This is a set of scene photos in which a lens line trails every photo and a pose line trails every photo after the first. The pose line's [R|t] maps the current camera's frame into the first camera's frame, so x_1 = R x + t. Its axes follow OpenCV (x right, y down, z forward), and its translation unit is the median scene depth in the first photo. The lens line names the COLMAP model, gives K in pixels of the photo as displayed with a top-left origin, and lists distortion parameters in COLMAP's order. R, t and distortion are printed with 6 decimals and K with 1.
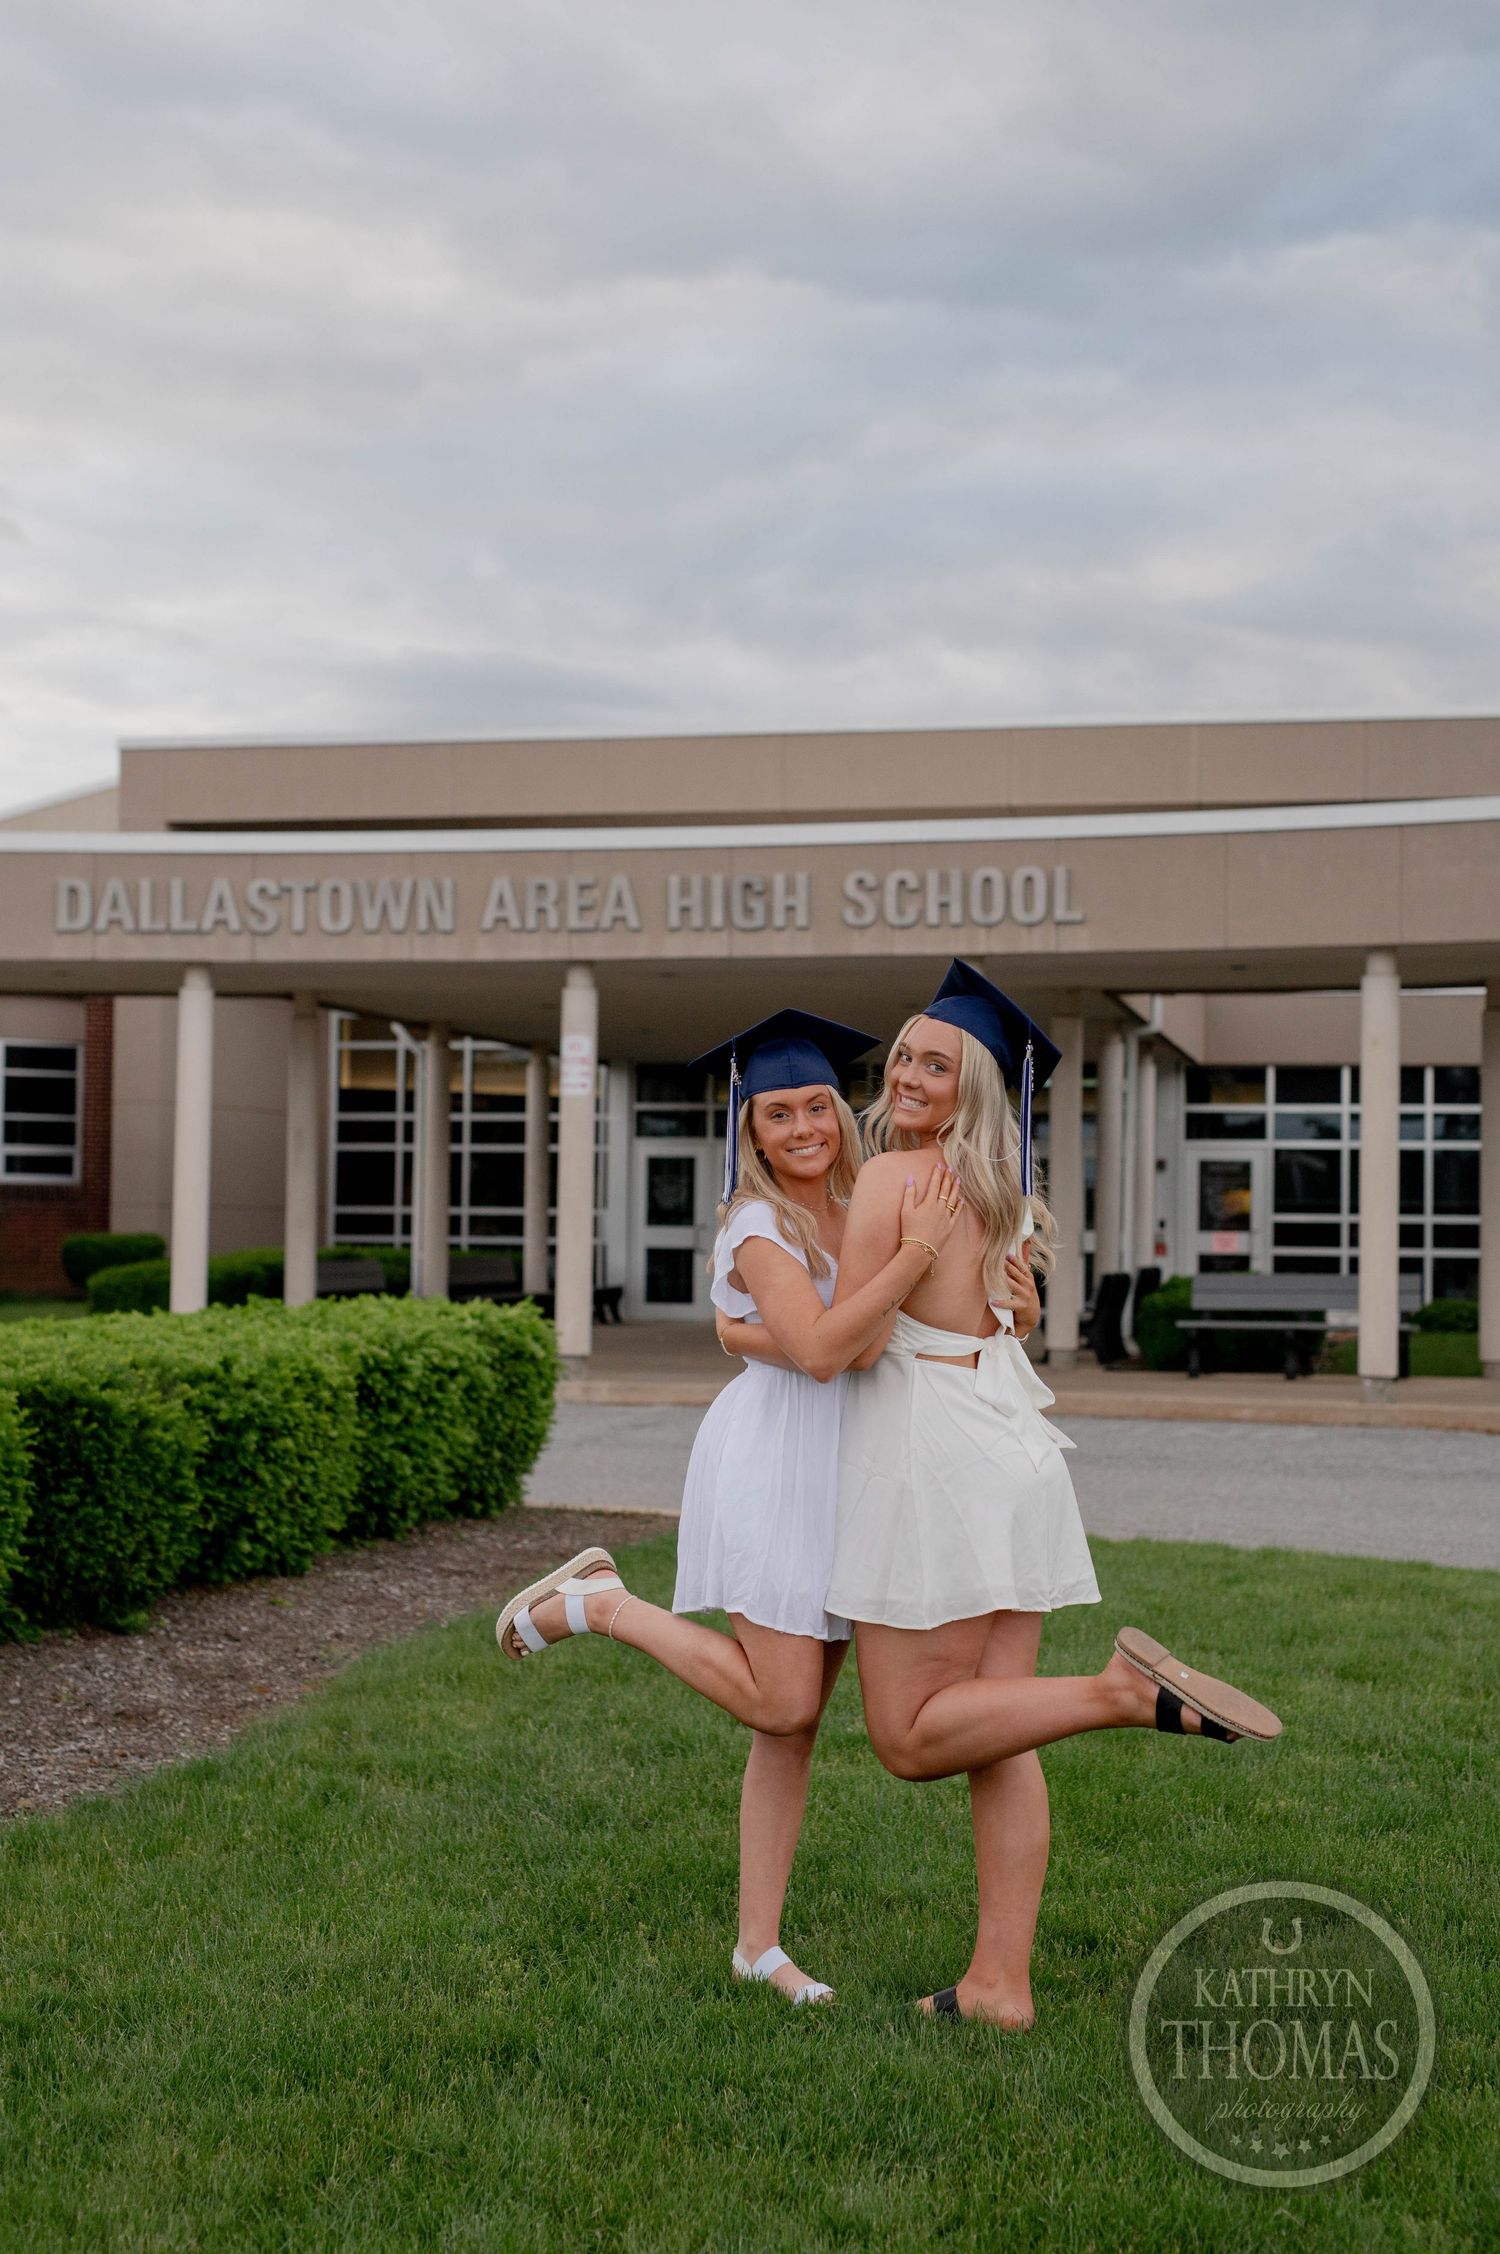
lens RADIAL K [[3122.1, 0, 750.0], [0, 3122.1, 1127.0], [0, 0, 1]] dist [-0.005567, 0.044700]
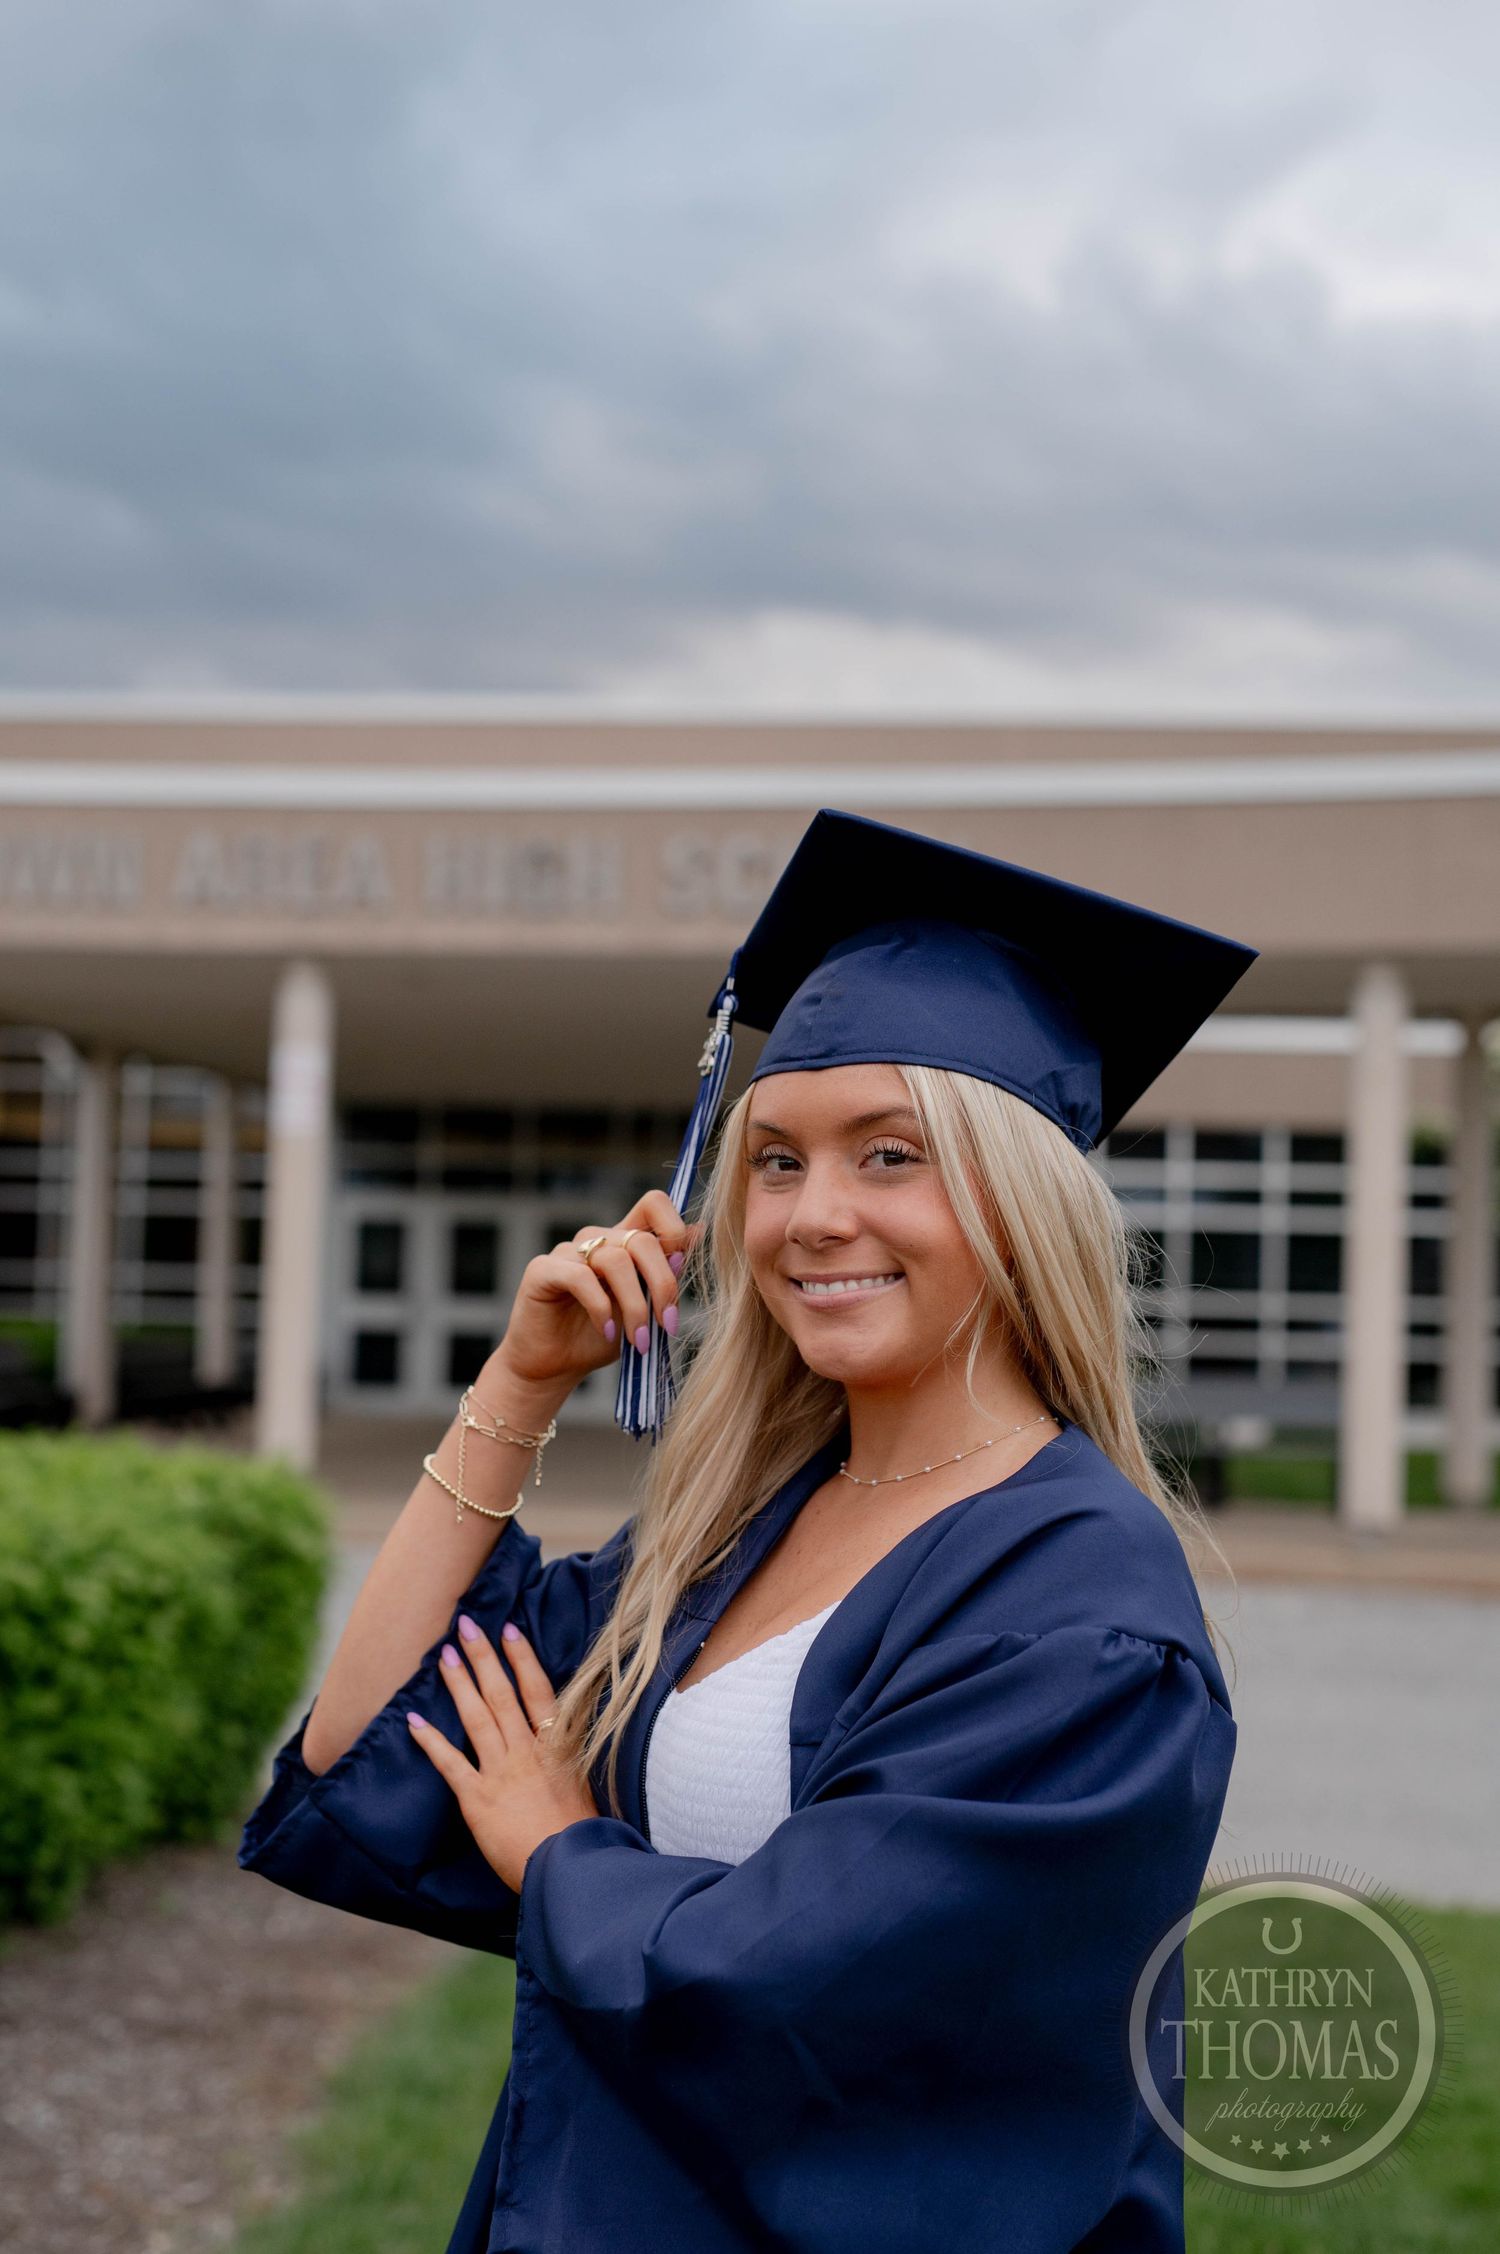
lens RADIAL K [[3163.5, 0, 750.0], [0, 3163.5, 1127.0], [0, 0, 1]] dist [0.012629, 0.028894]
pose [[0.994146, 0.021005, 0.105982, -0.031182], [-0.018770, 0.999581, -0.022042, 0.004581], [-0.106400, 0.019924, 0.994124, 0.260230]]
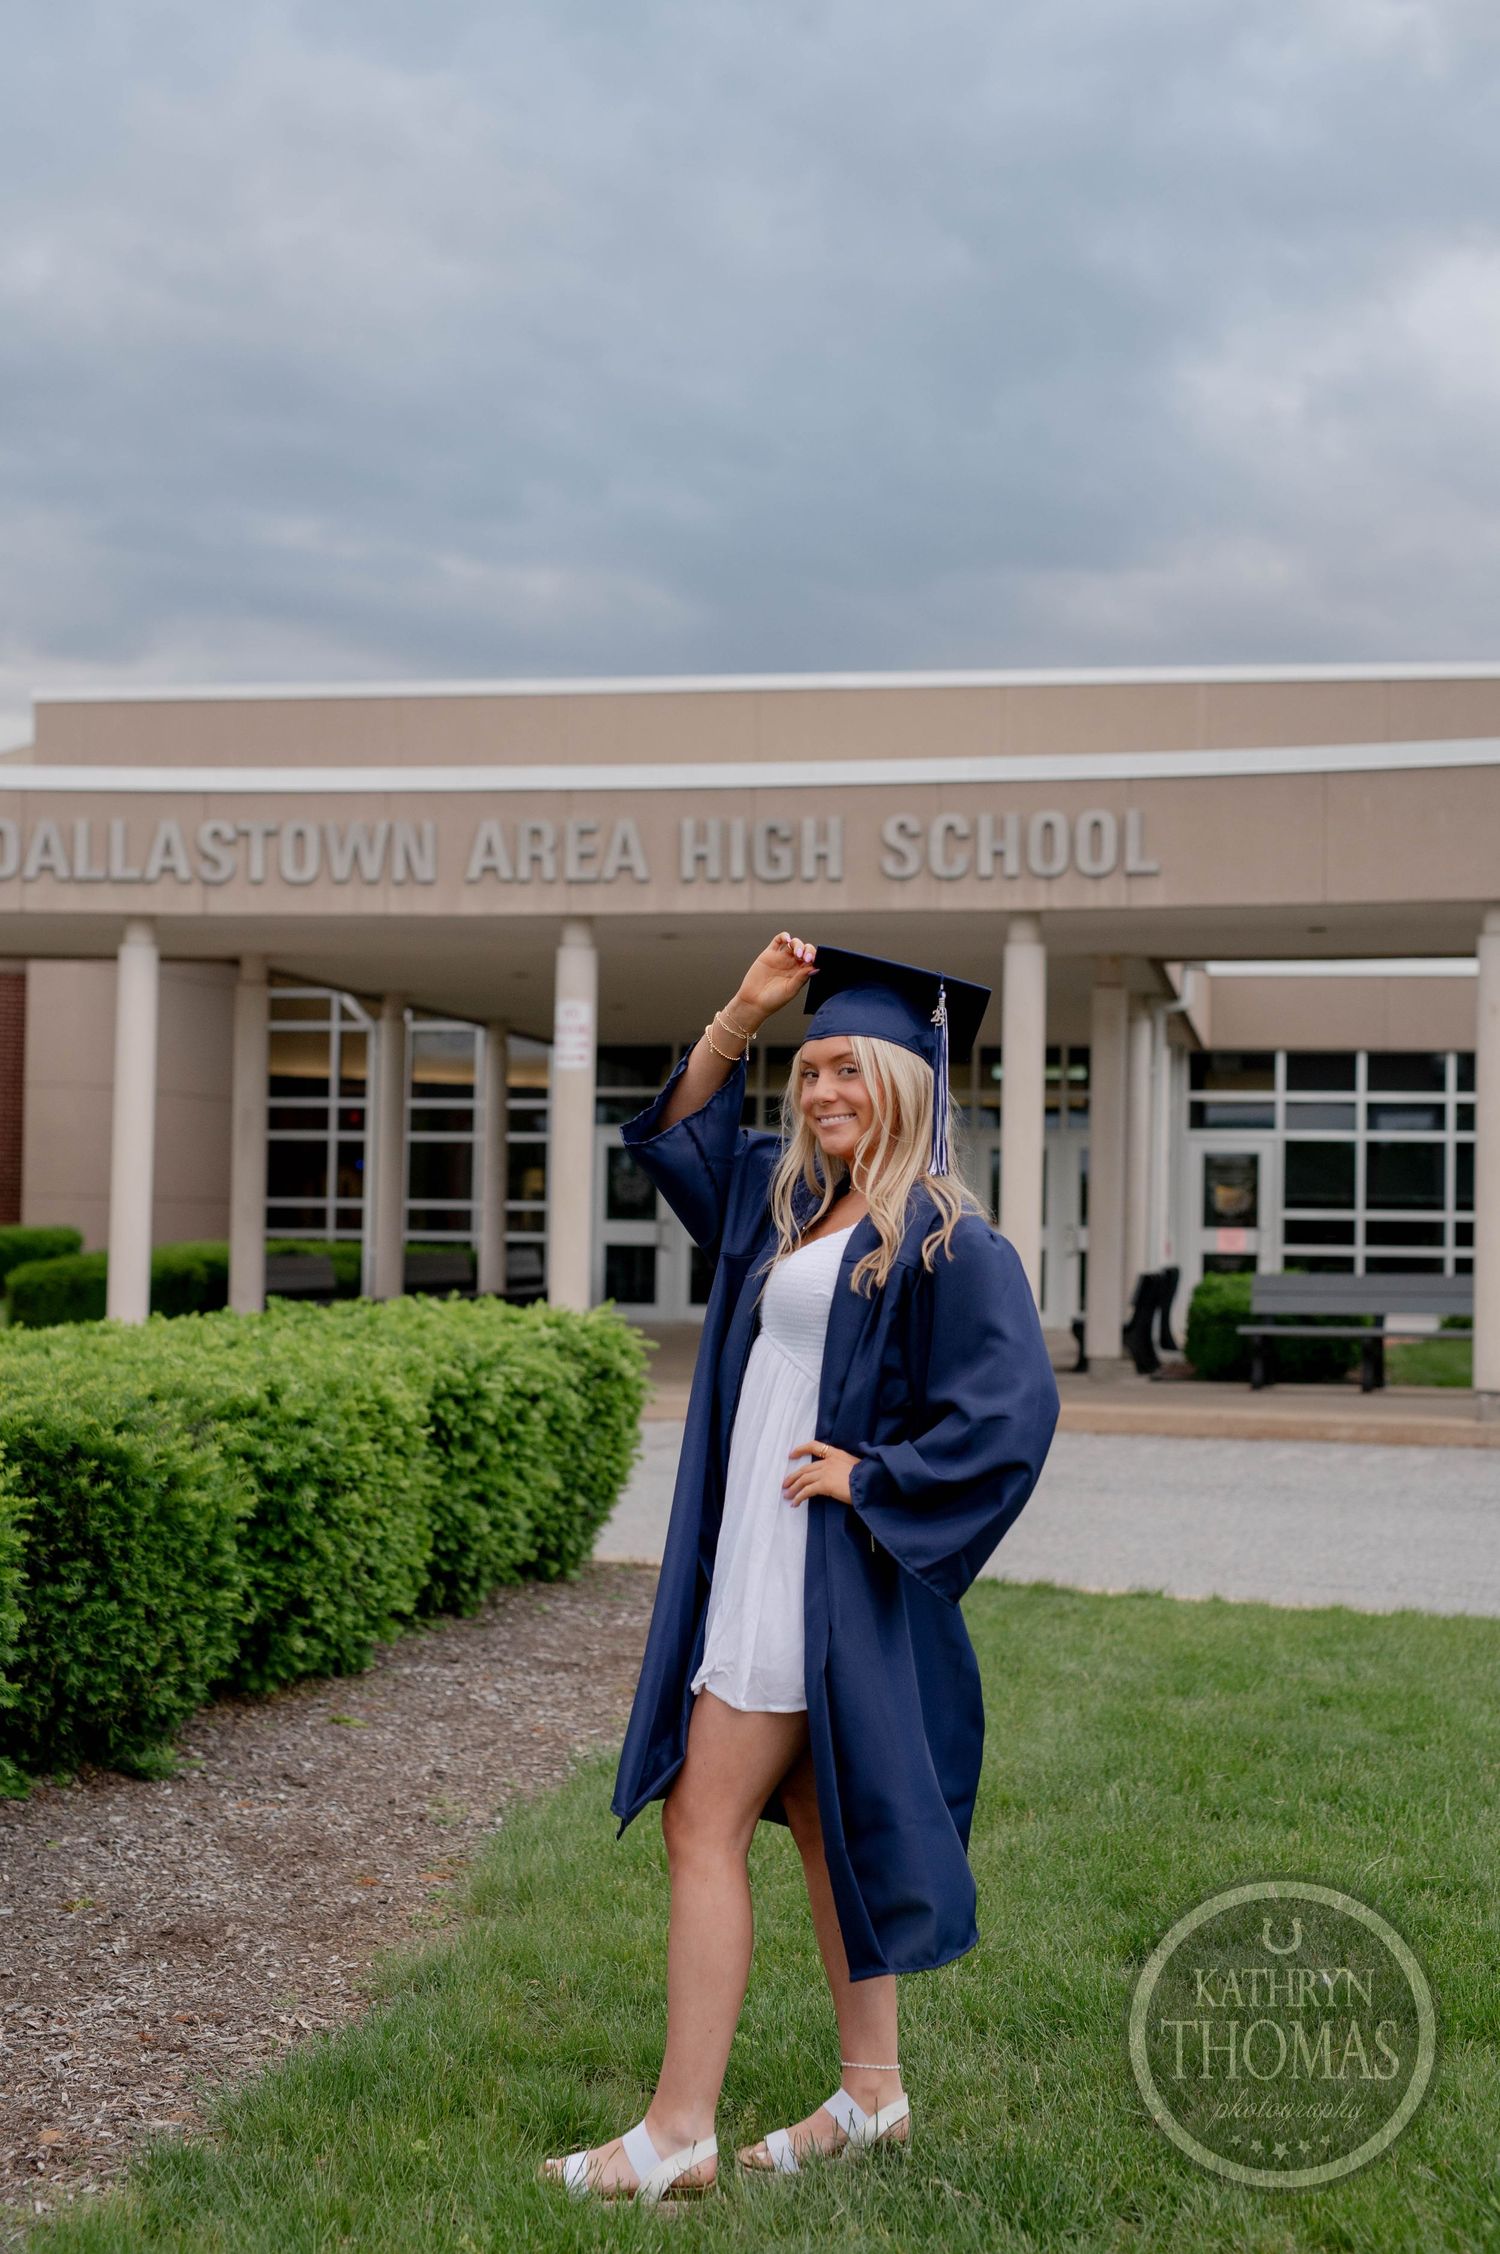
lens RADIAL K [[3122.1, 0, 750.0], [0, 3122.1, 1127.0], [0, 0, 1]] dist [-0.005567, 0.044700]
pose [[0.999405, 0.004621, 0.034189, -0.039753], [-0.004628, 0.999989, 0.000110, 0.006504], [-0.034188, -0.000268, 0.999415, 0.130685]]
